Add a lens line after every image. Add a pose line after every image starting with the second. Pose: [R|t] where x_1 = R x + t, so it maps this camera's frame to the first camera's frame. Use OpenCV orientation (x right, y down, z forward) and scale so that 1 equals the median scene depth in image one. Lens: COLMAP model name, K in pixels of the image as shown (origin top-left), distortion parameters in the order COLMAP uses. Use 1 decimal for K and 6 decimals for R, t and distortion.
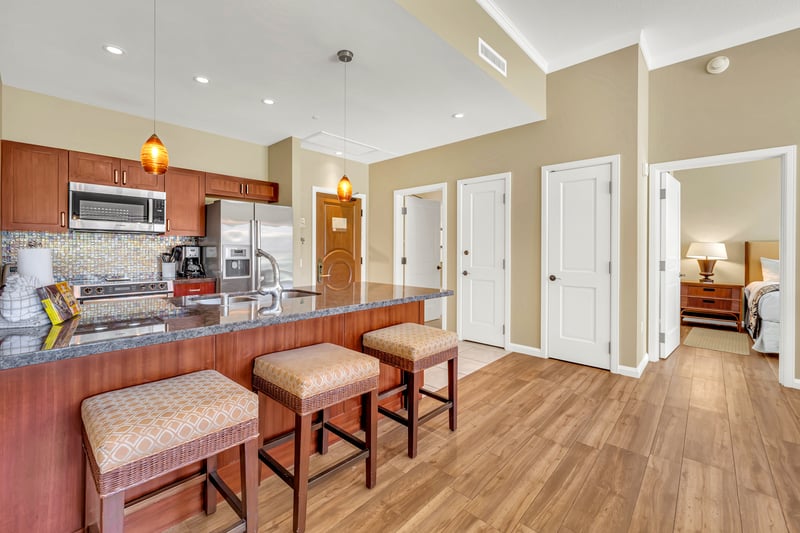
lens RADIAL K [[344.2, 0, 384.2], [0, 344.2, 255.4], [0, 0, 1]] dist [0.006505, -0.000038]
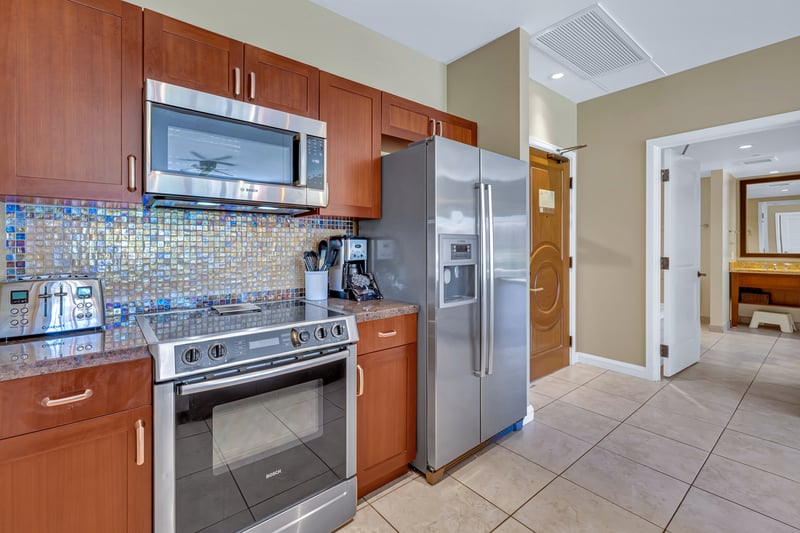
lens RADIAL K [[344.2, 0, 371.1], [0, 344.2, 252.8], [0, 0, 1]] dist [0.006505, -0.000038]
pose [[0.990133, 0.000576, -0.140132, -0.507644], [0.000522, 0.999969, 0.007803, -0.009788], [0.140132, -0.007799, 0.990102, 0.545411]]
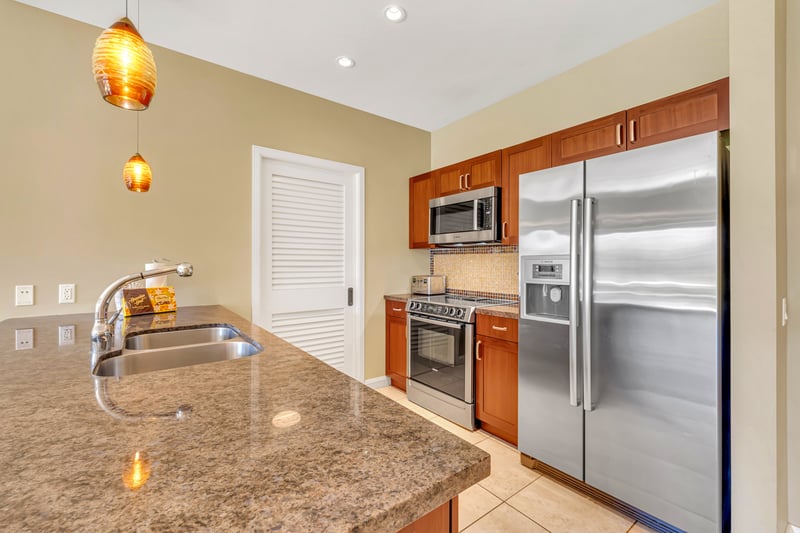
lens RADIAL K [[344.2, 0, 391.3], [0, 344.2, 263.1], [0, 0, 1]] dist [0.006505, -0.000038]
pose [[-0.159817, -0.002631, -0.987143, 0.116572], [-0.017801, 0.999842, 0.000217, -0.016354], [0.986986, 0.017607, -0.159838, 0.903608]]
